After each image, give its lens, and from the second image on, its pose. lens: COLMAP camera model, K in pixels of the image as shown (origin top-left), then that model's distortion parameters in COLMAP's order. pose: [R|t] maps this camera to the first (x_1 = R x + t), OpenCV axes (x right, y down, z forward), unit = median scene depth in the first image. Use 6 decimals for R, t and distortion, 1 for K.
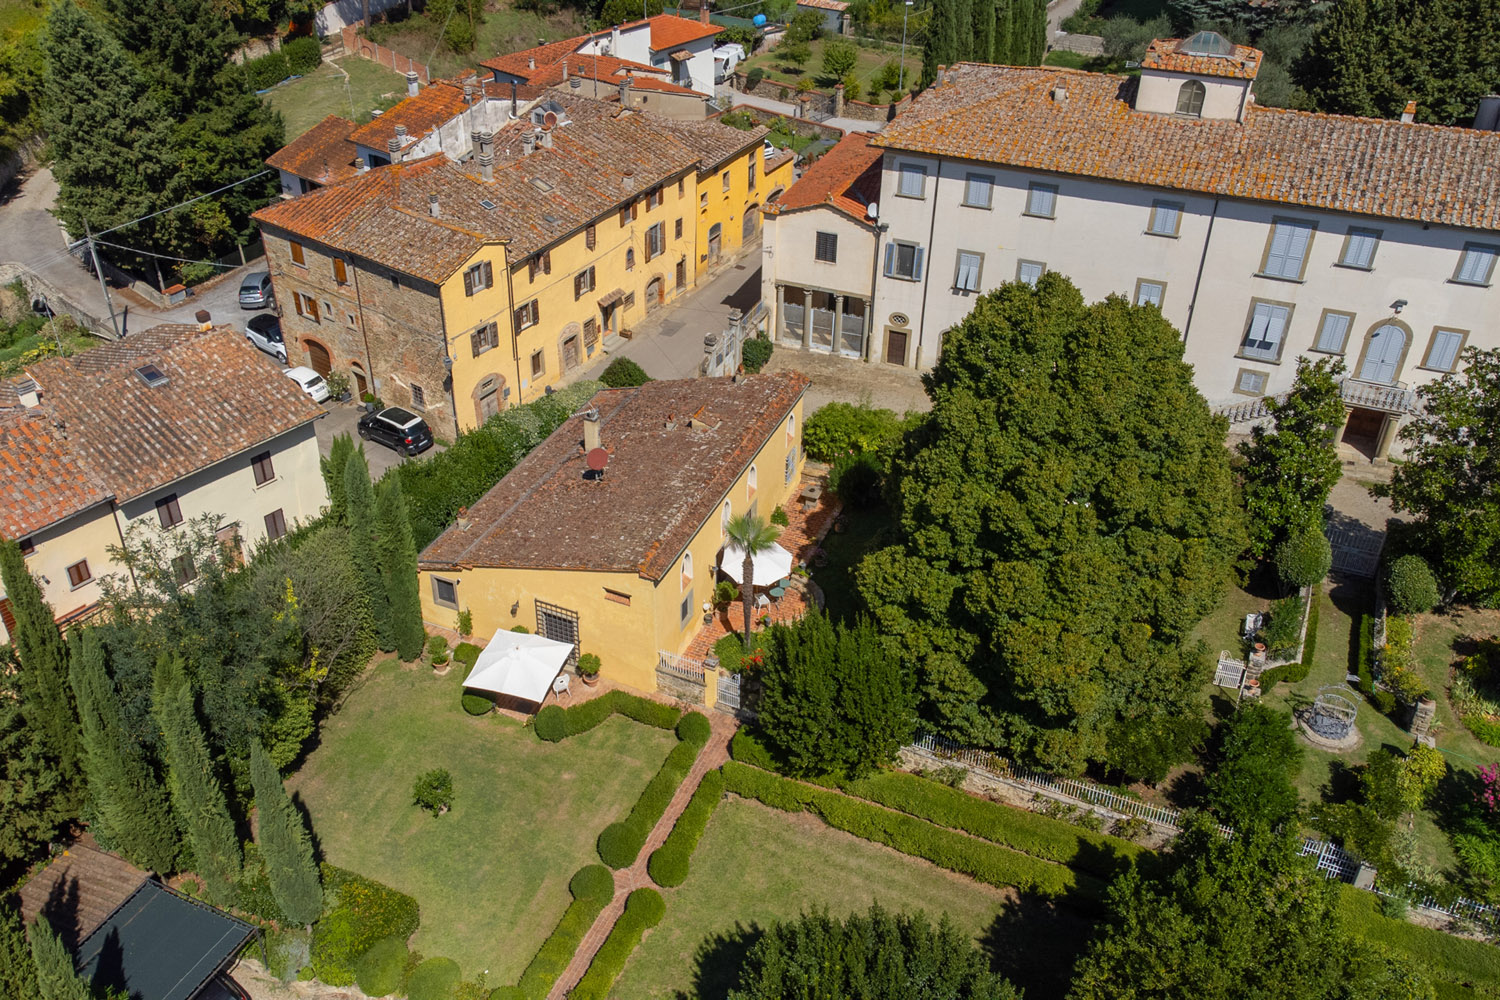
lens RADIAL K [[1364.6, 0, 750.0], [0, 1364.6, 500.0], [0, 0, 1]] dist [0.090564, 0.004461]
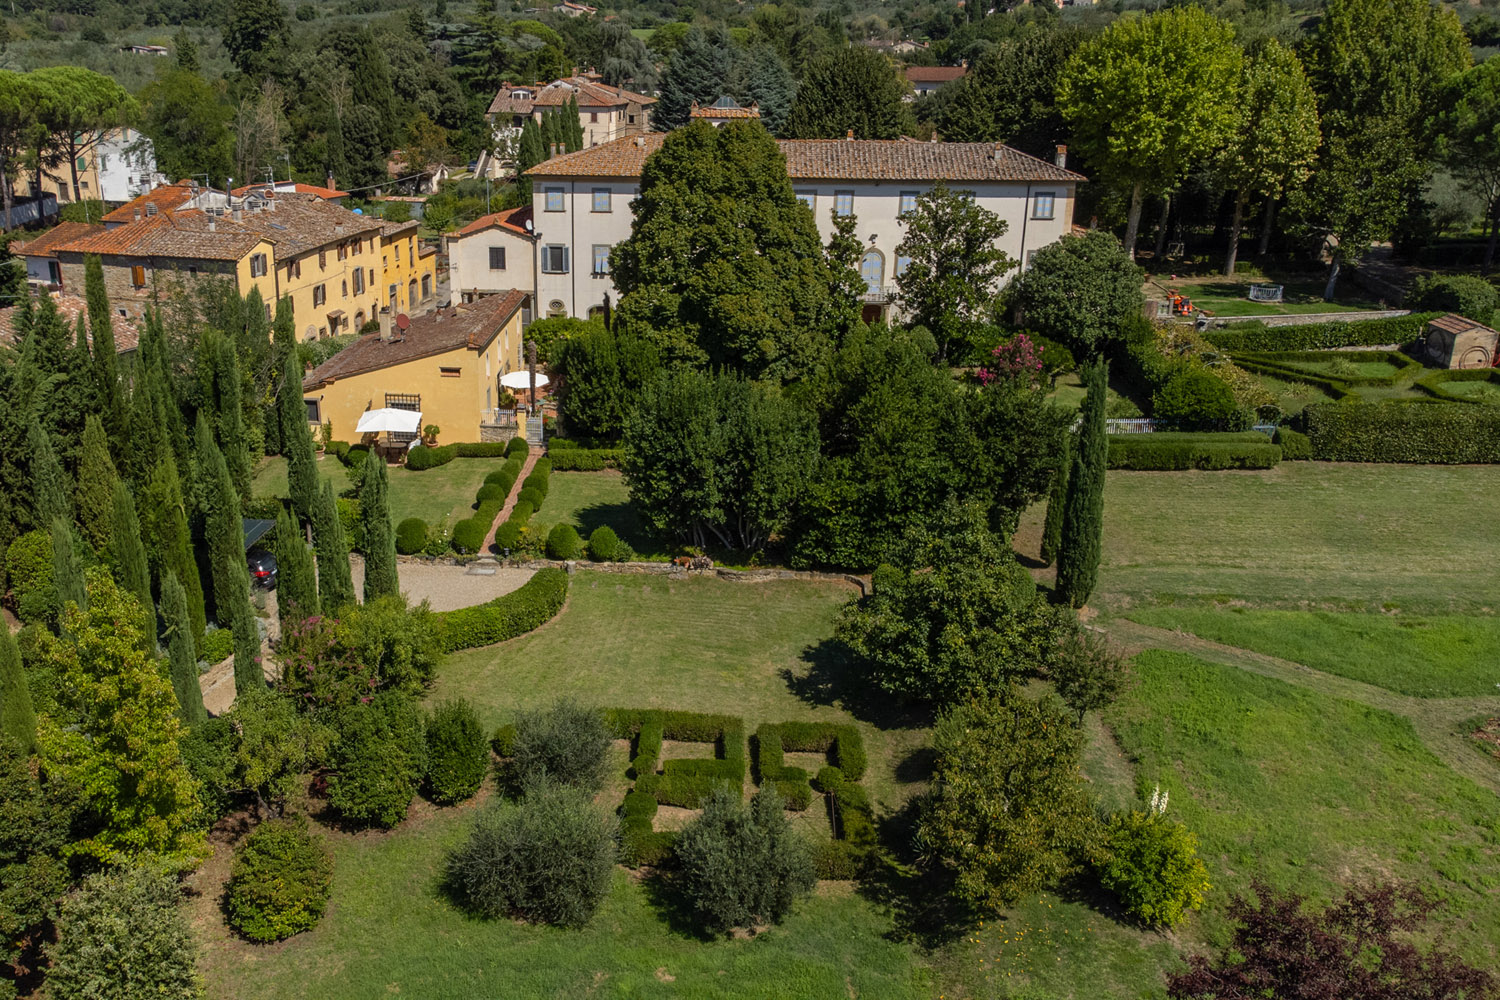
lens RADIAL K [[1345.5, 0, 679.8], [0, 1345.5, 499.8], [0, 0, 1]] dist [0.080389, -0.003718]
pose [[0.943137, -0.116949, 0.311153, -0.231204], [0.190049, 0.957696, -0.216102, 0.392264], [-0.272717, 0.262949, 0.925464, -0.260411]]
